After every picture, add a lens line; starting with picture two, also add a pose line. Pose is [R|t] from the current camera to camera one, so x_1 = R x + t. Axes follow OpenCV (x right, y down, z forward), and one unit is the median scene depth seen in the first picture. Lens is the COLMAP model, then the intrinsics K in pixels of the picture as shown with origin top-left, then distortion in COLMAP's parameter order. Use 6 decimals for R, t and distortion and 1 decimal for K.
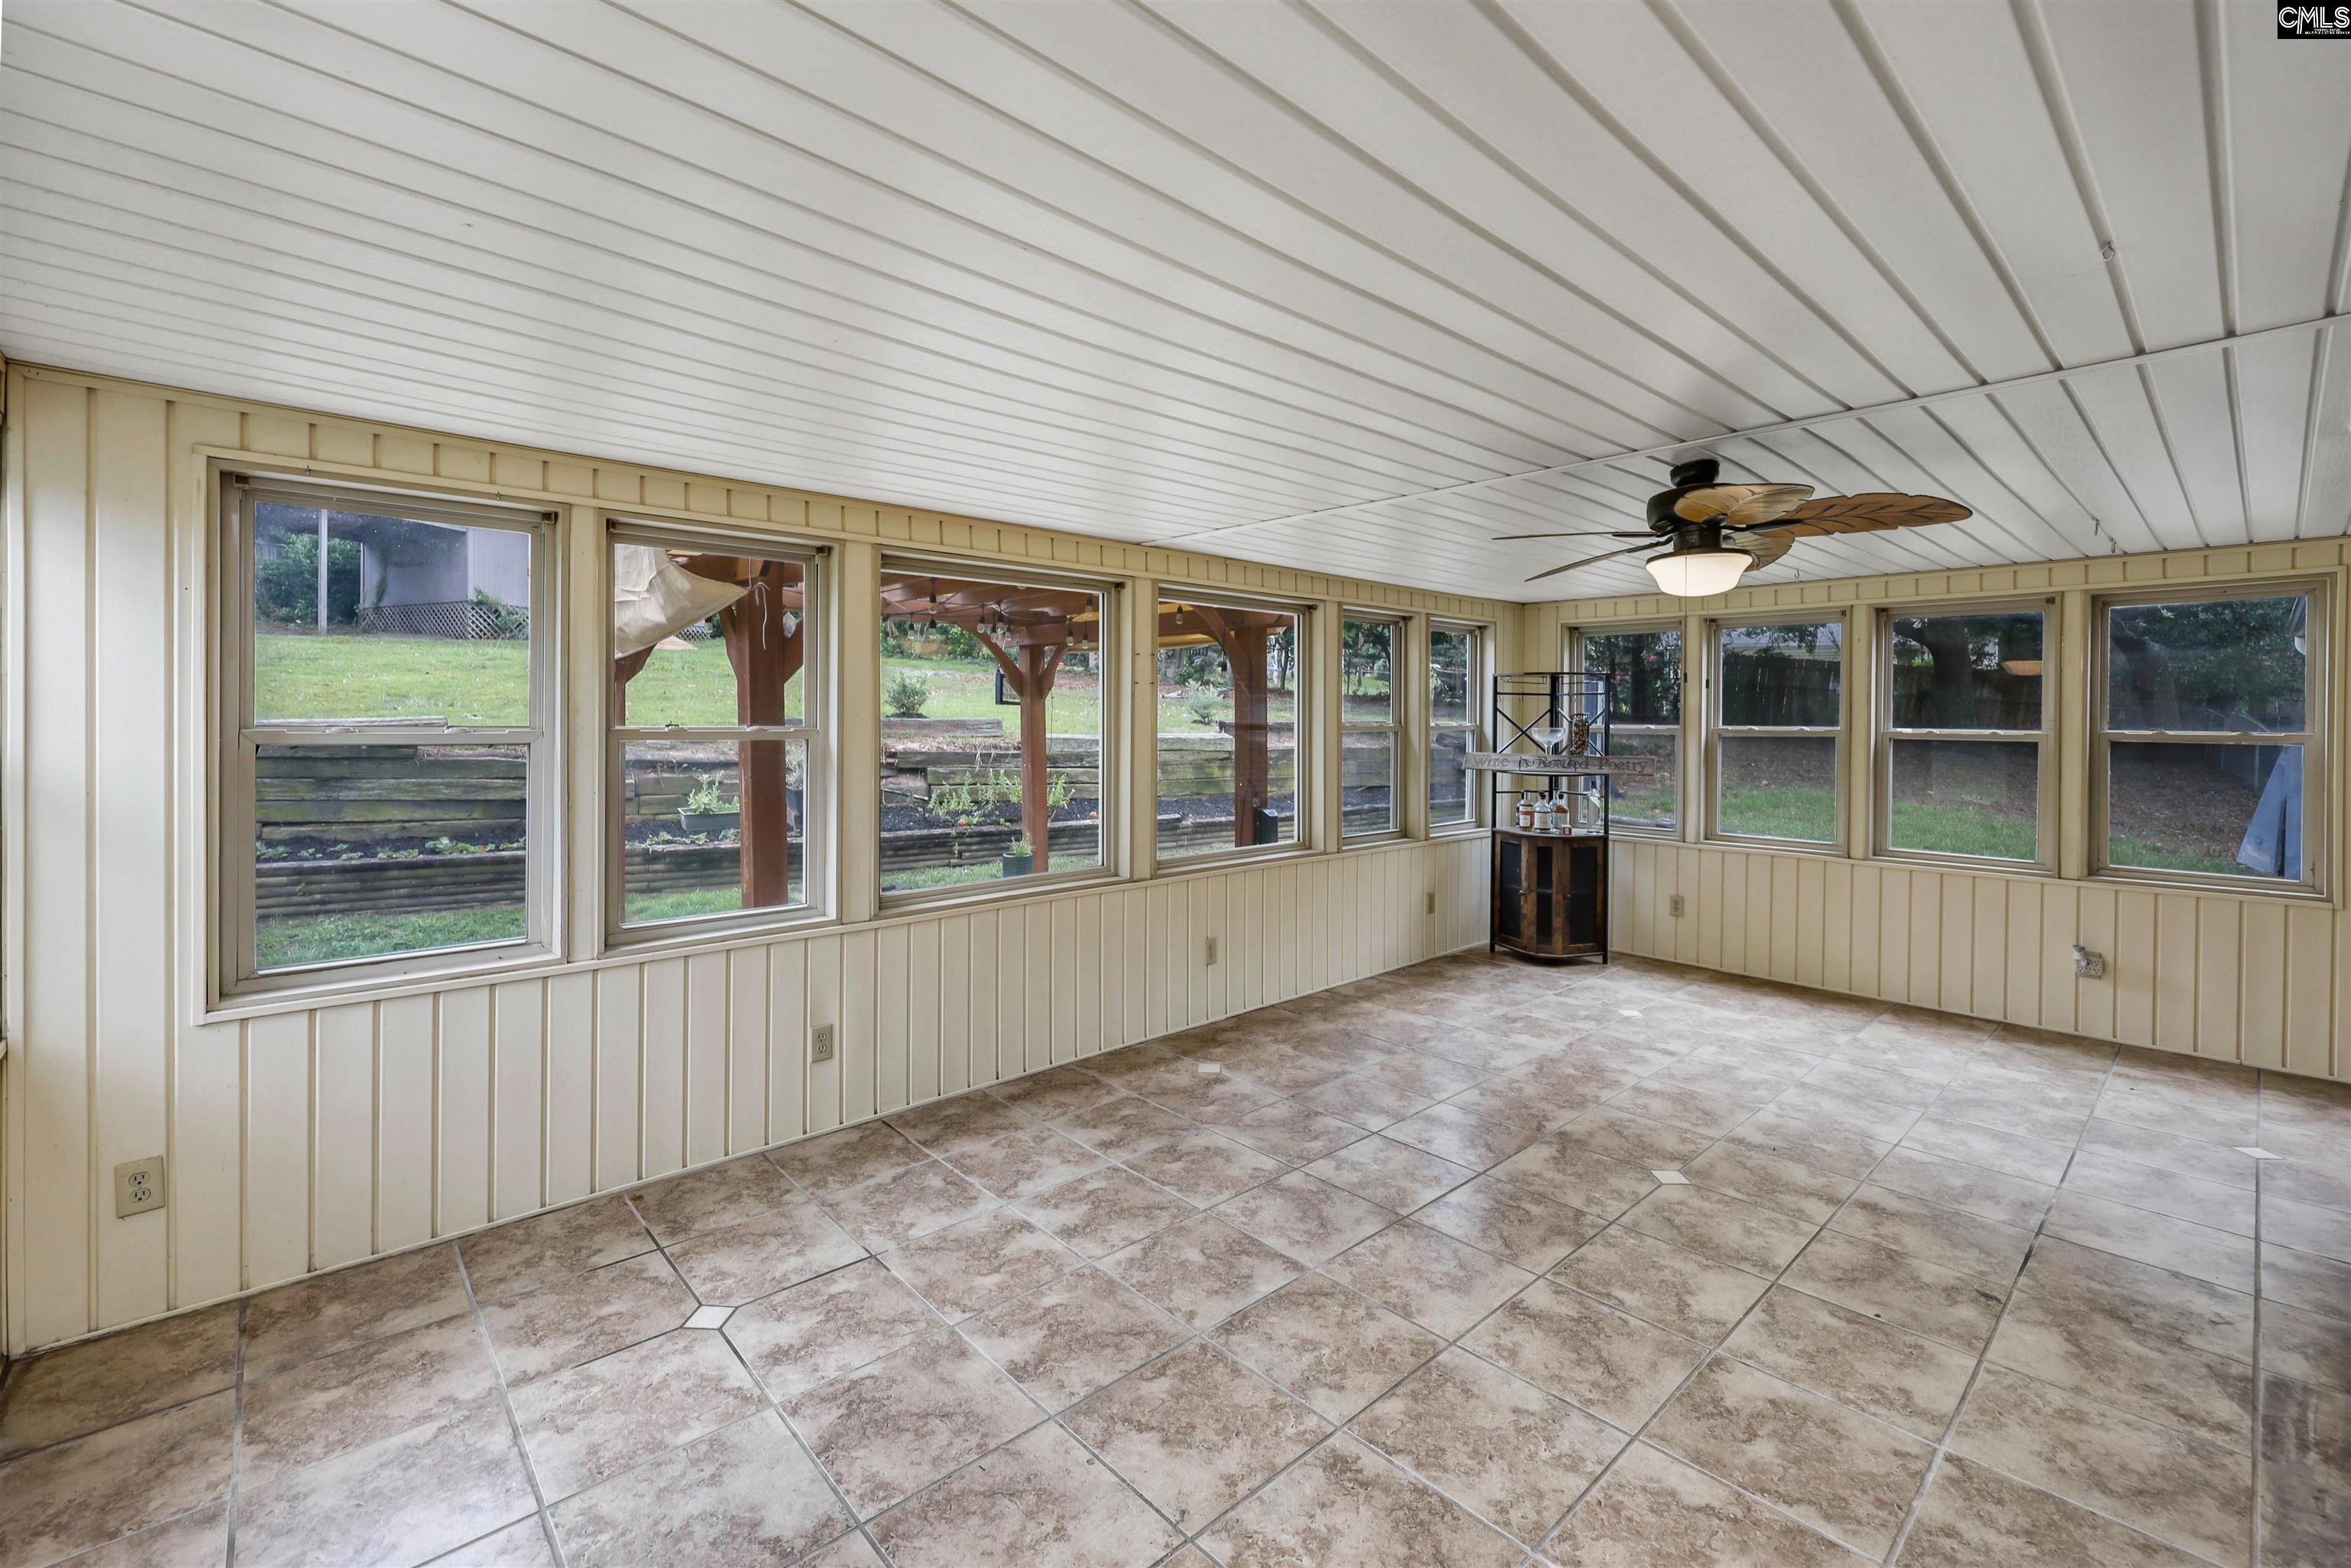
lens RADIAL K [[993.4, 0, 1186.5], [0, 993.4, 730.1], [0, 0, 1]] dist [0.000011, -0.000387]
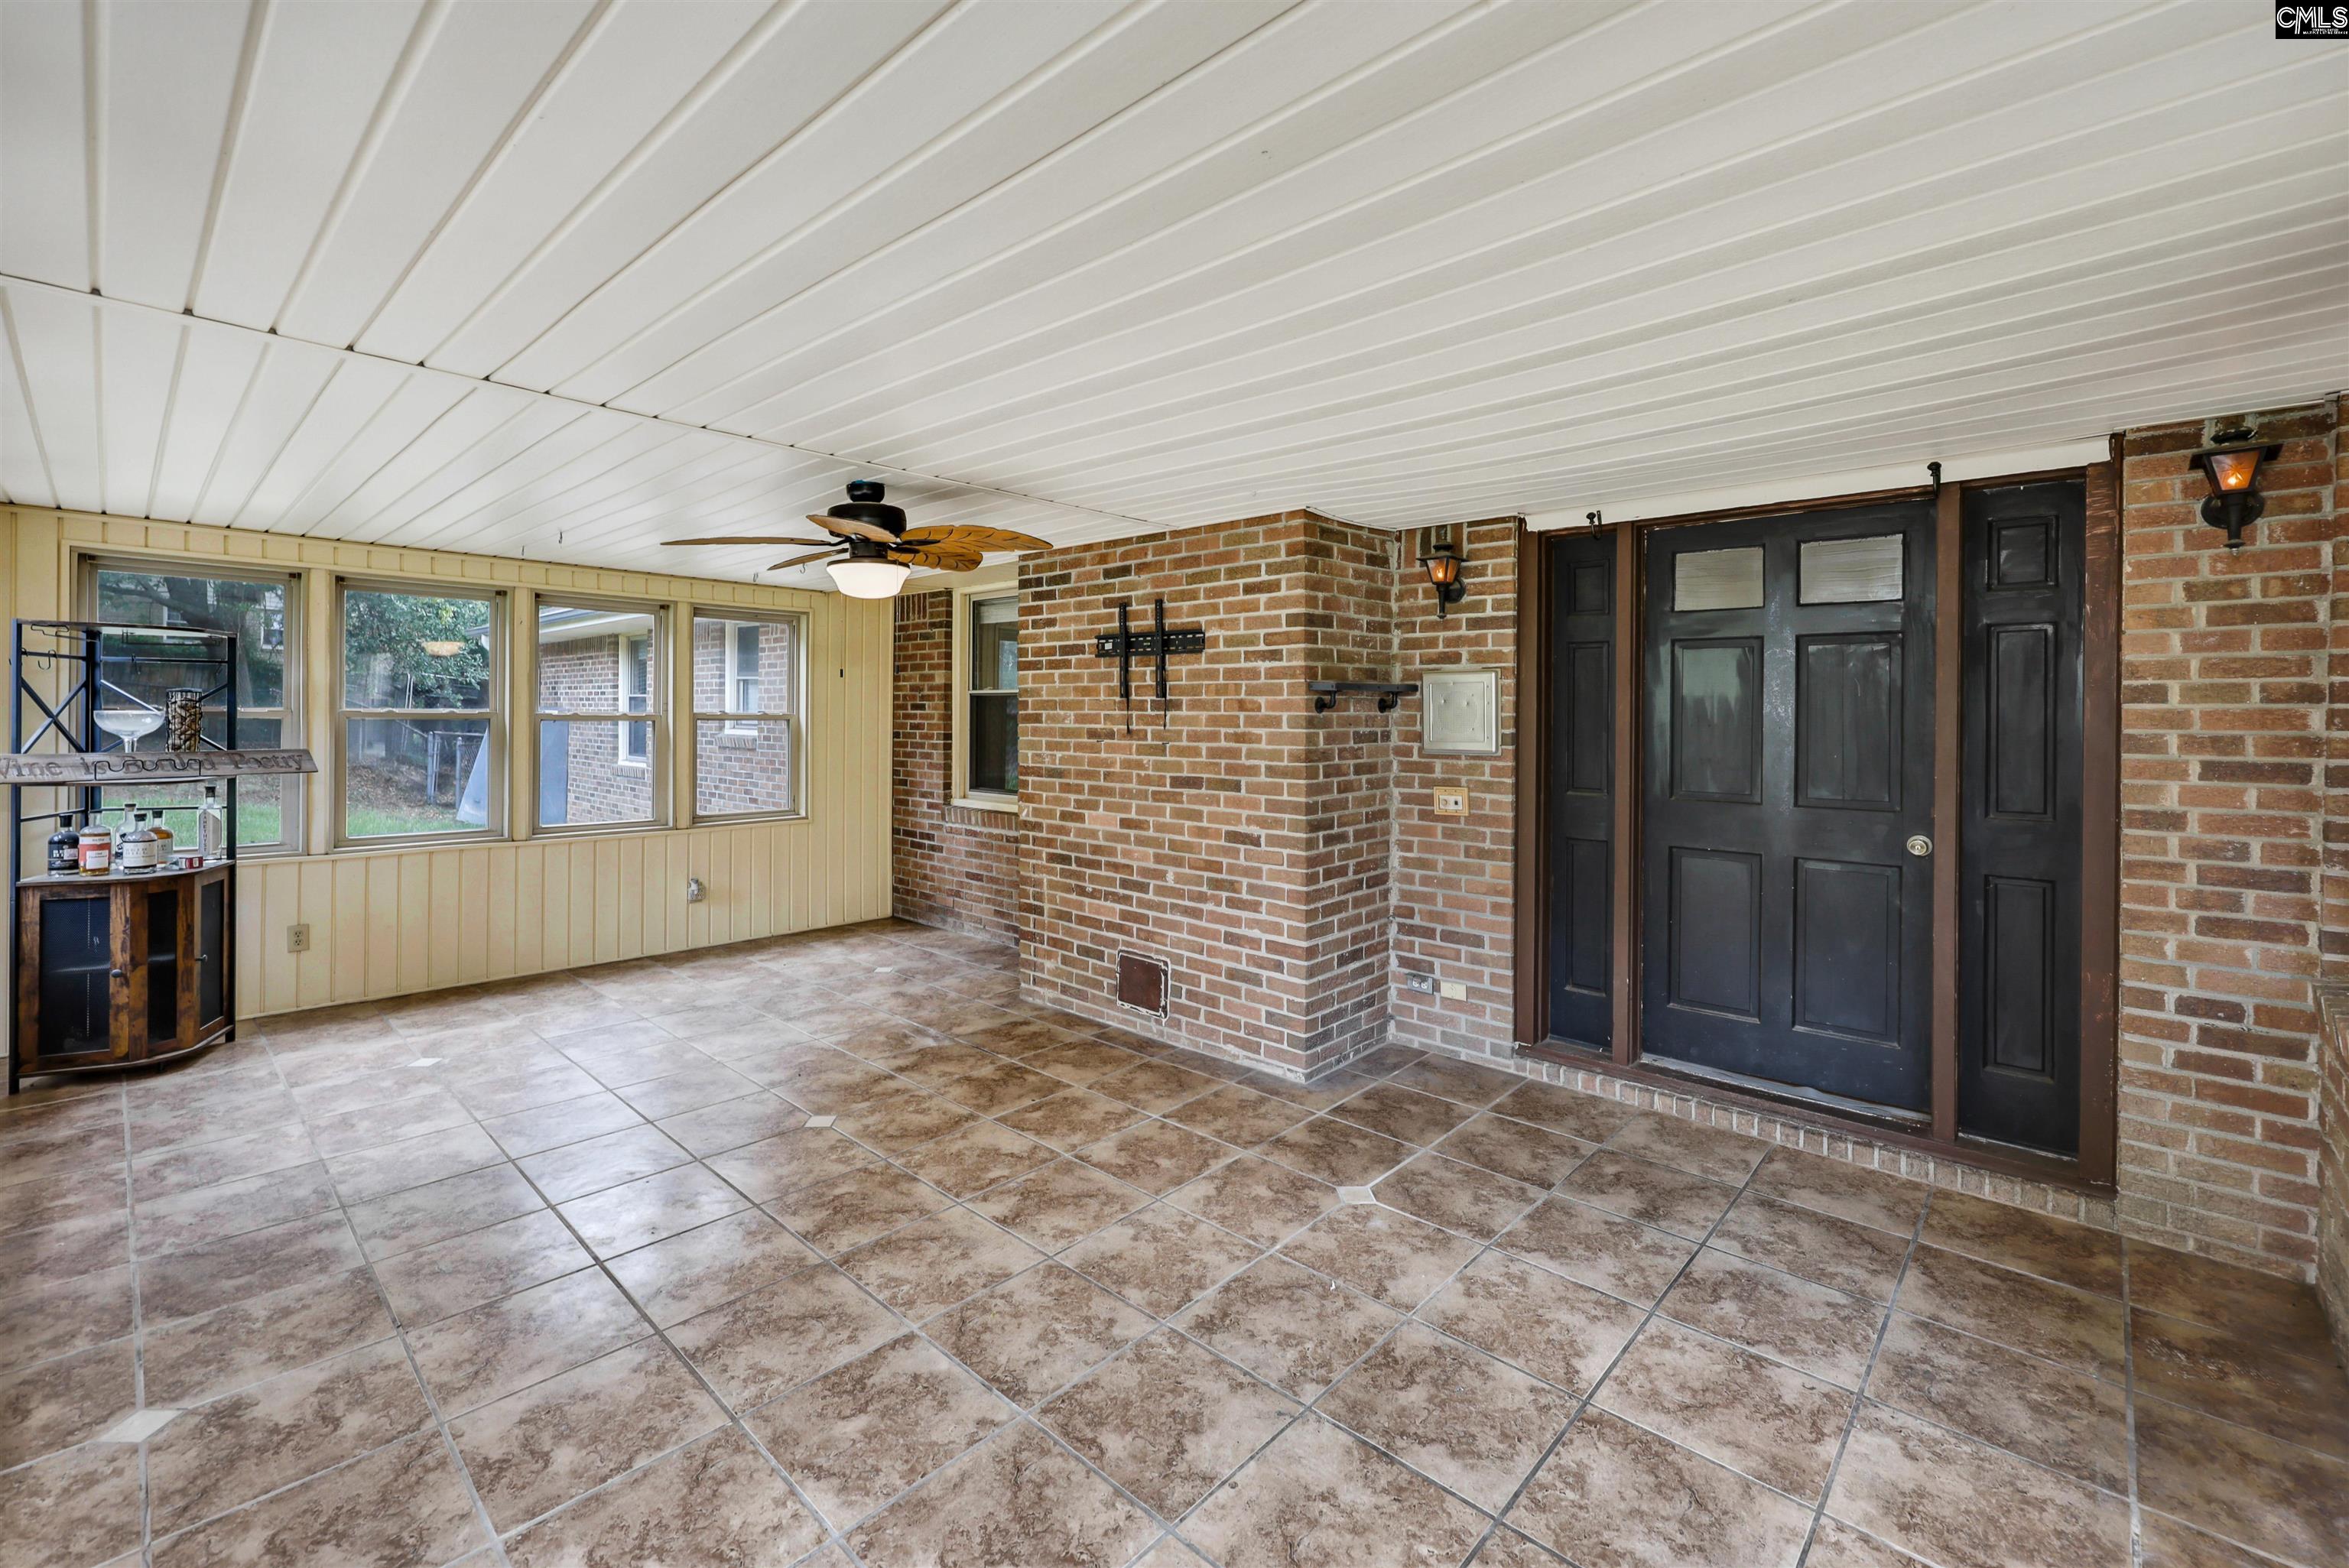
lens RADIAL K [[992.5, 0, 1185.9], [0, 992.5, 714.7], [0, 0, 1]] dist [0.000011, -0.000387]
pose [[-0.089524, -0.006723, 0.995962, -0.750095], [-0.000173, 0.999977, 0.006735, -0.009089], [-0.995985, 0.000430, -0.089523, 0.815270]]
